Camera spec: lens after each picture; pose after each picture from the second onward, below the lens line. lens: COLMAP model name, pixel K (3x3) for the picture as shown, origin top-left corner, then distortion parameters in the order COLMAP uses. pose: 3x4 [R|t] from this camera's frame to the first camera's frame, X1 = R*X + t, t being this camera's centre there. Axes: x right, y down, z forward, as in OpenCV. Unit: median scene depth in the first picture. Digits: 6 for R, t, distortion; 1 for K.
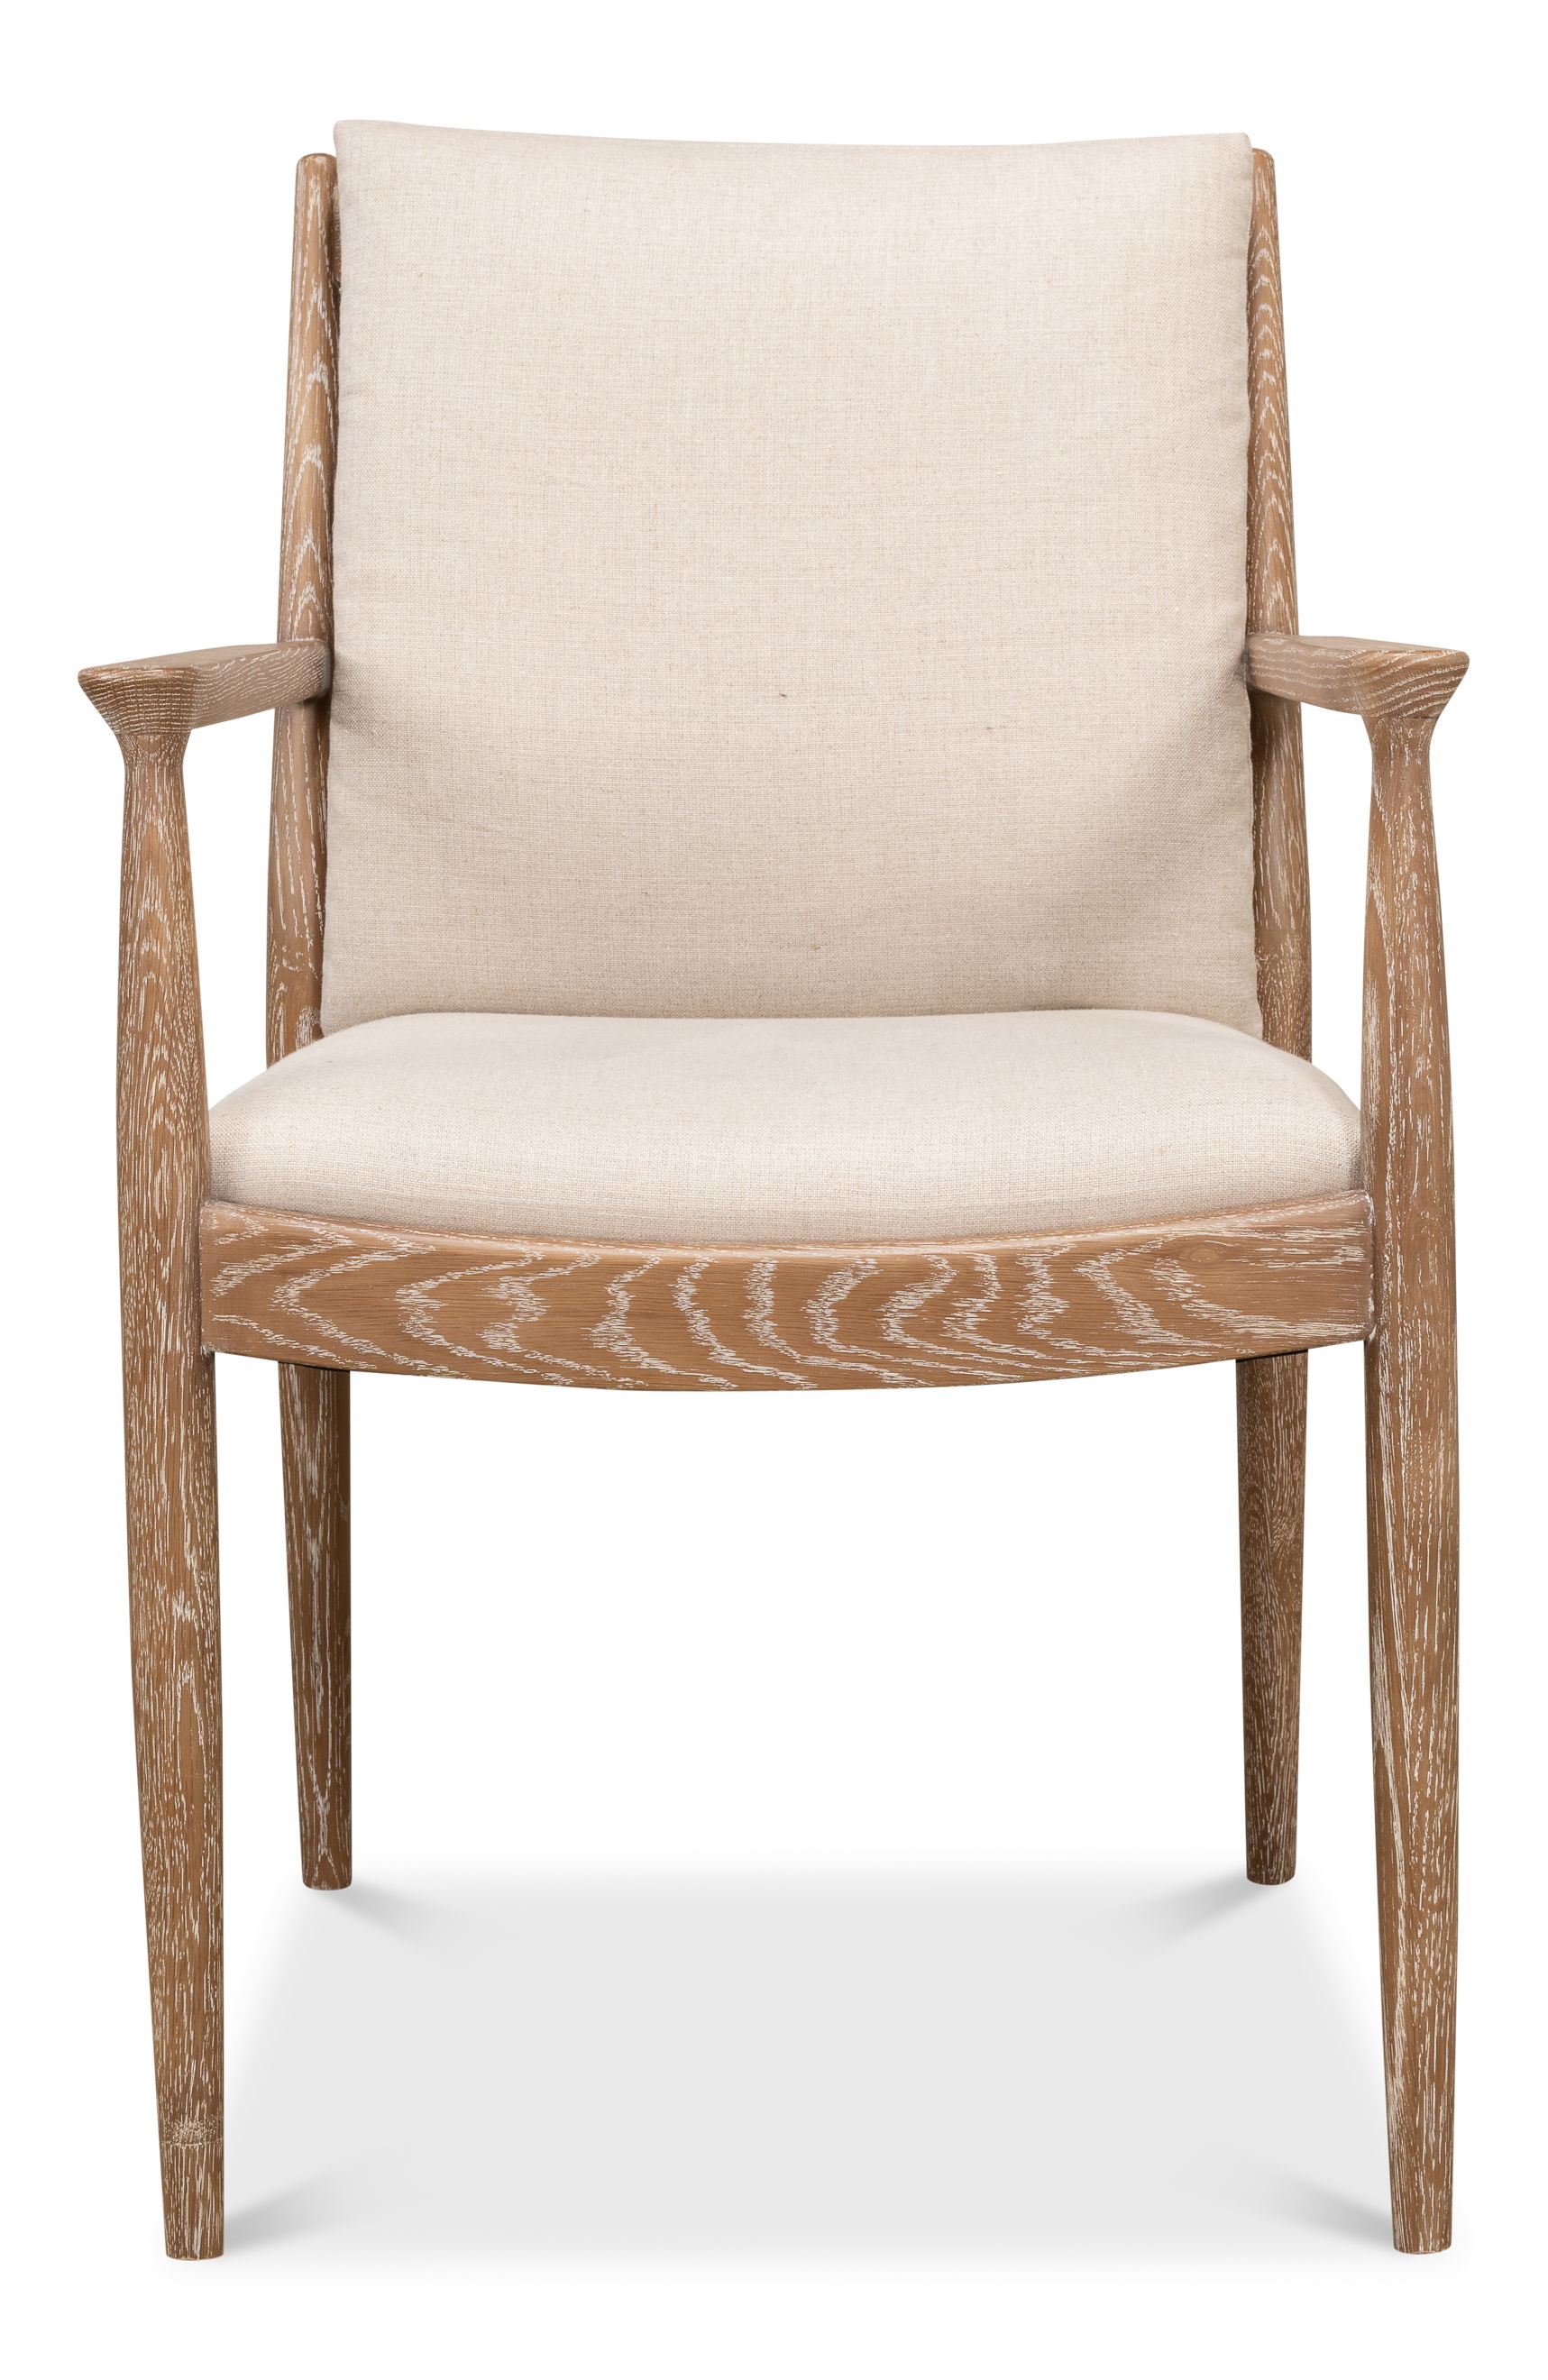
lens RADIAL K [[4835.2, 0, 770.2], [0, 4835.2, 1270.3], [0, 0, 1]] dist [0.070883, -0.303099]
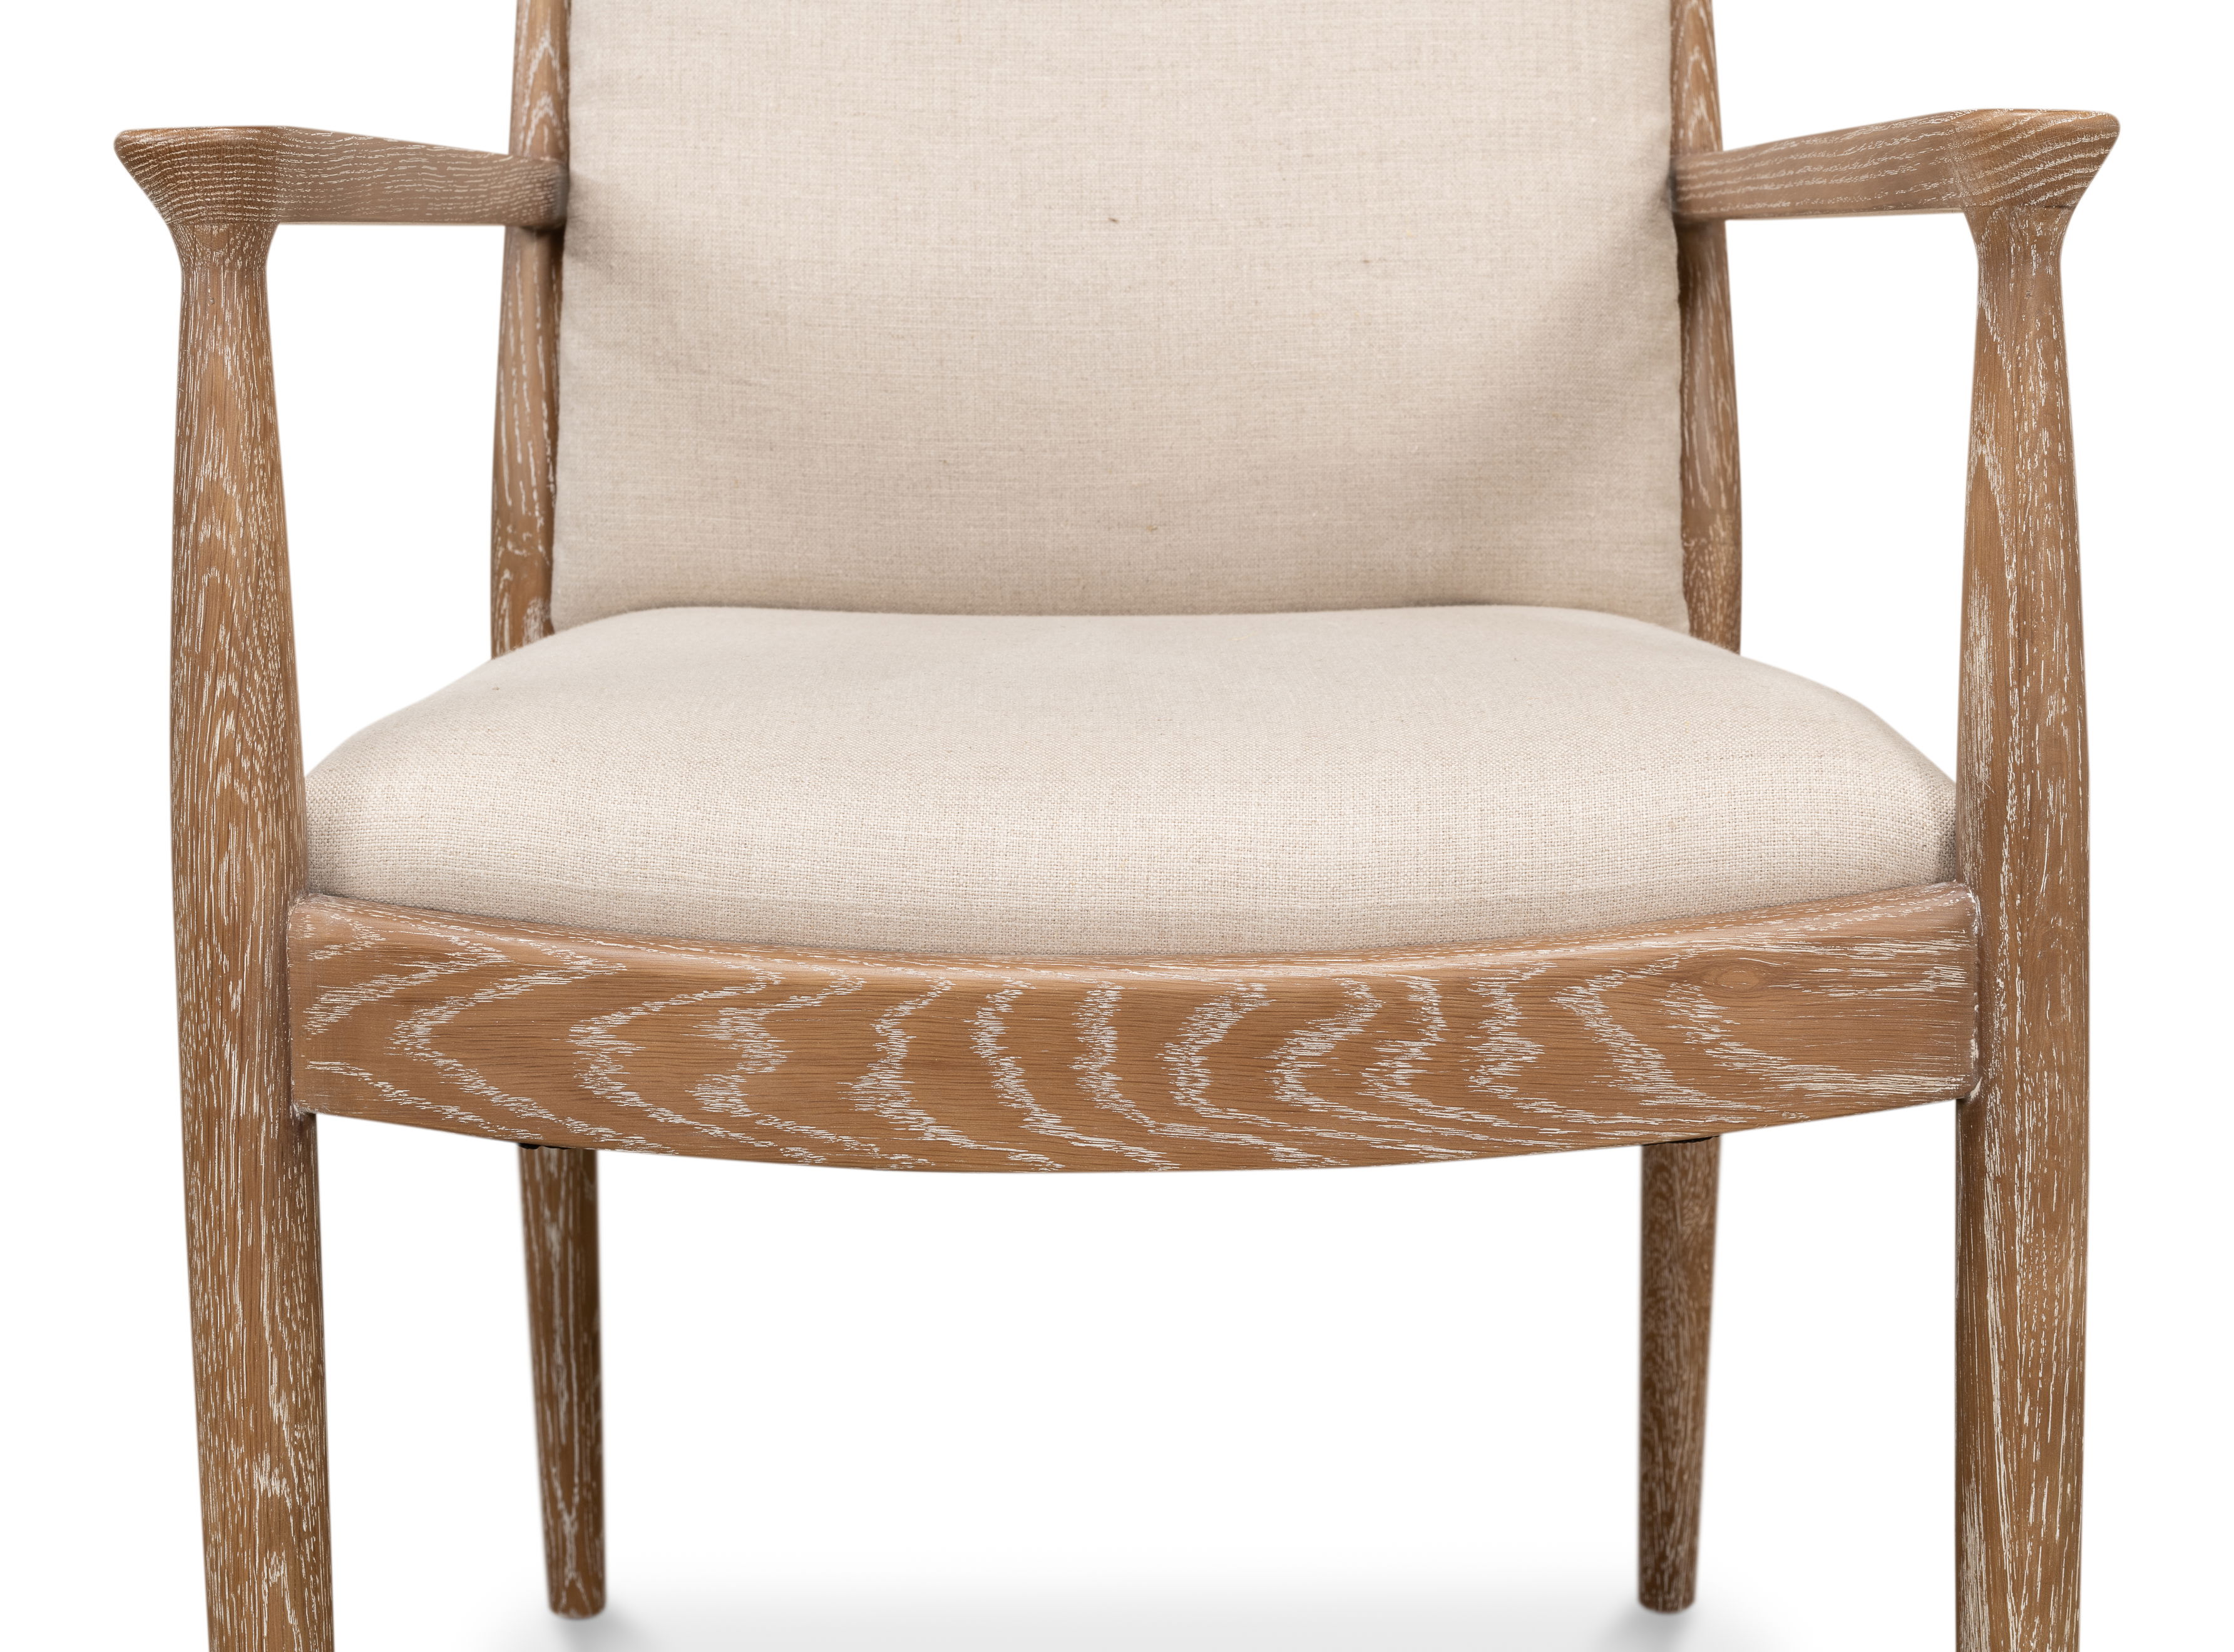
lens RADIAL K [[3688.1, 0, 1216.3], [0, 3688.1, 667.8], [0, 0, 1]] dist [-0.100679, -0.037581]
pose [[0.999136, 0.001604, 0.041522, -0.006952], [-0.000517, 0.999657, -0.026179, -0.033542], [-0.041549, 0.026135, 0.998795, 0.471137]]
